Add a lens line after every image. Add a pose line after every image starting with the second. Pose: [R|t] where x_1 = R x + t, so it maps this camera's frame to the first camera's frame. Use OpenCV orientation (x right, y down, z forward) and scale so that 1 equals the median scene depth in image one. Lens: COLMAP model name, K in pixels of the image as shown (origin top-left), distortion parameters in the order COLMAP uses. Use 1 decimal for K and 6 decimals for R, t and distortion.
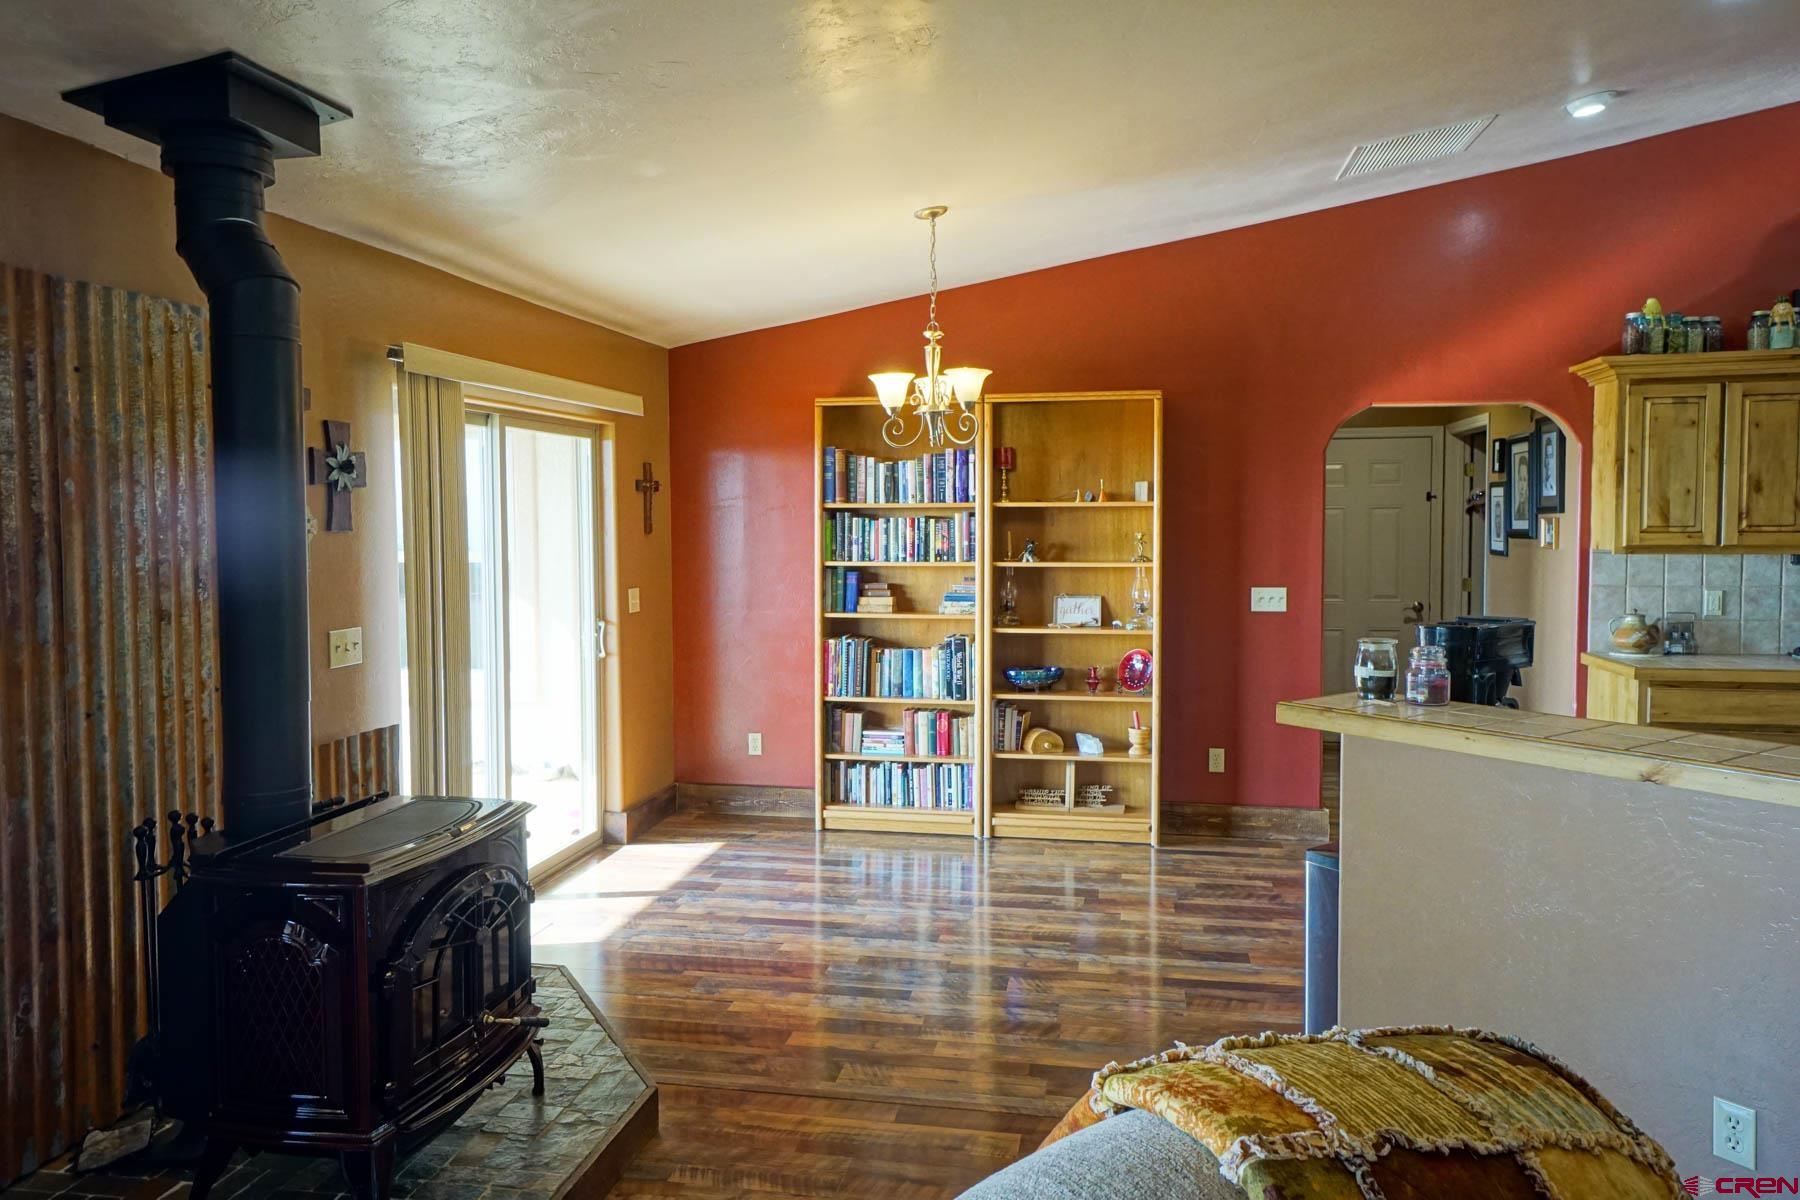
lens RADIAL K [[1296.5, 0, 898.2], [0, 1296.5, 583.5], [0, 0, 1]] dist [0.038926, 0.003879]
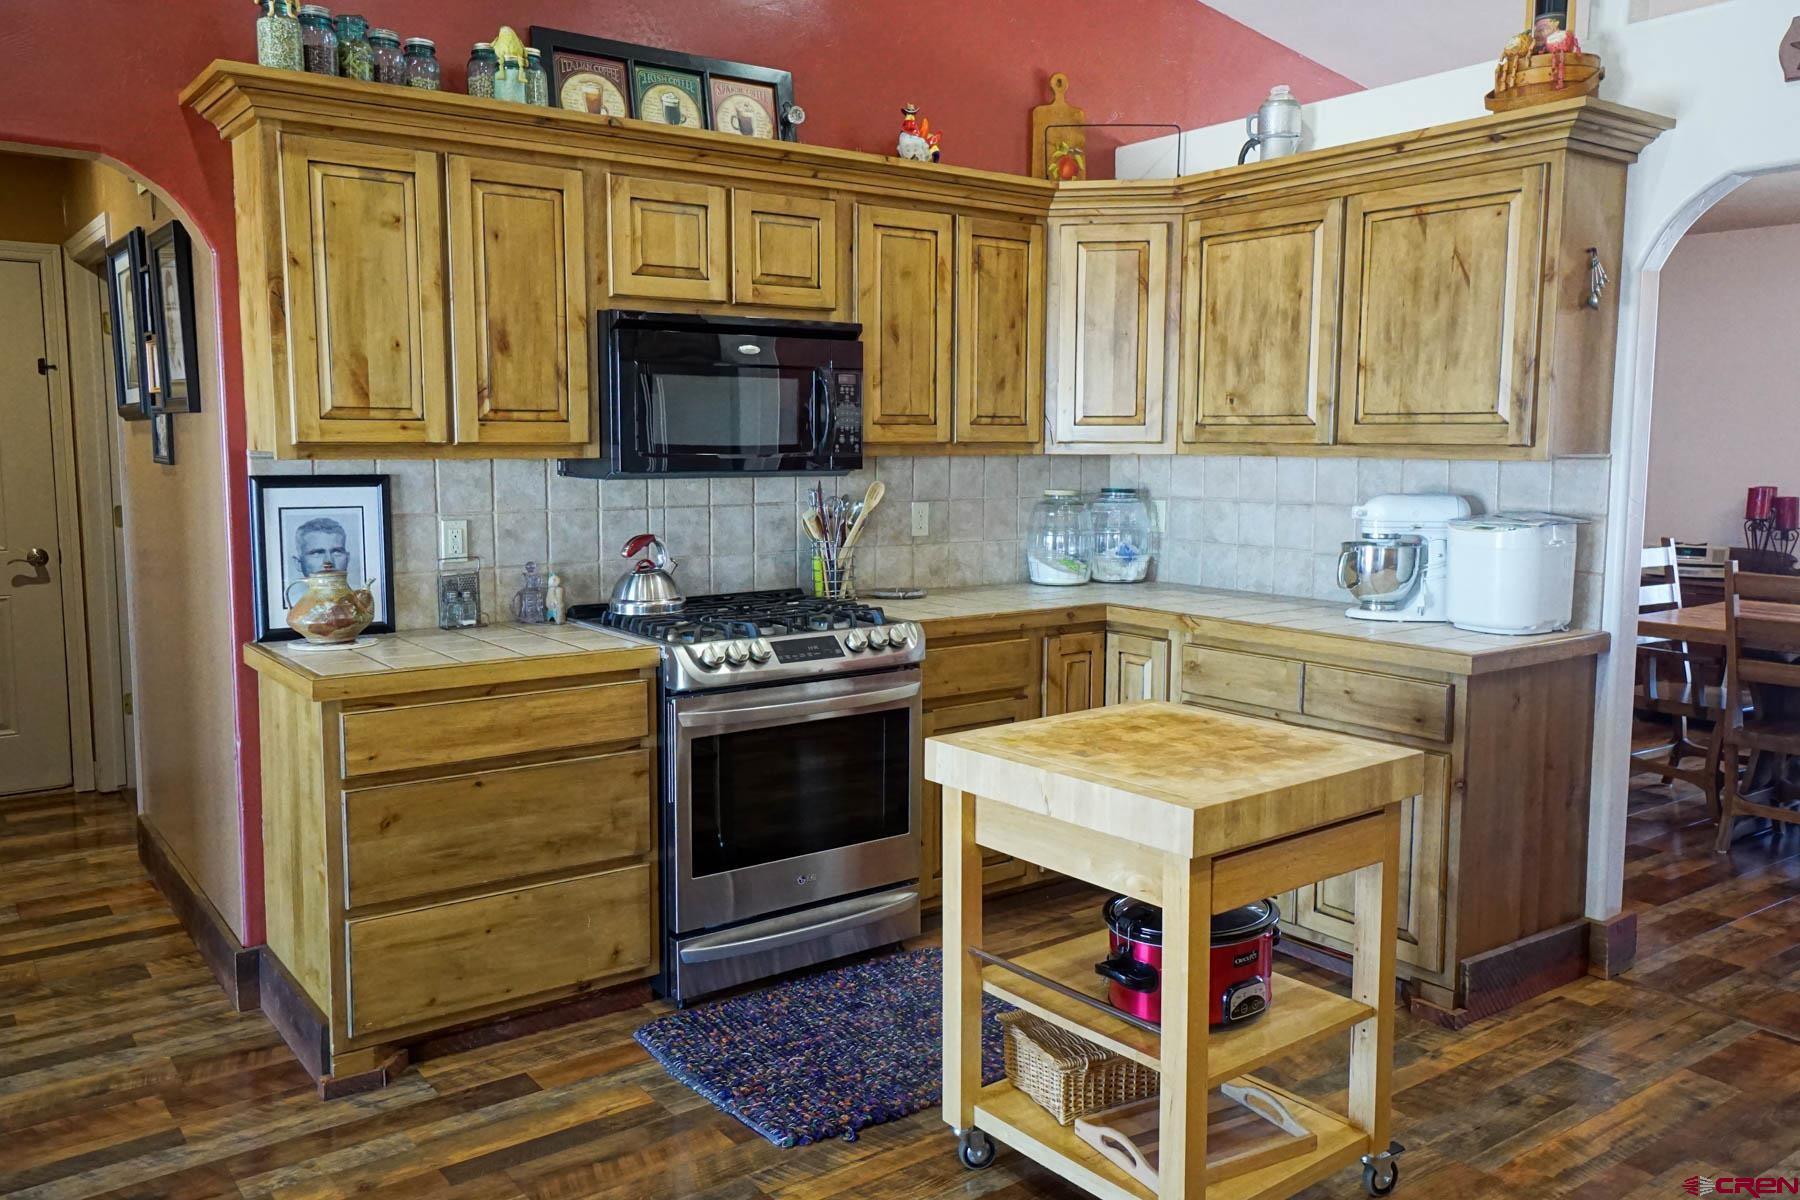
lens RADIAL K [[1416.0, 0, 895.5], [0, 1416.0, 604.6], [0, 0, 1]] dist [-0.000650, 0.000737]
pose [[0.685066, -0.077225, 0.724376, 0.303266], [0.025452, 0.996296, 0.082142, -0.004667], [-0.728036, -0.037836, 0.684494, 0.433494]]
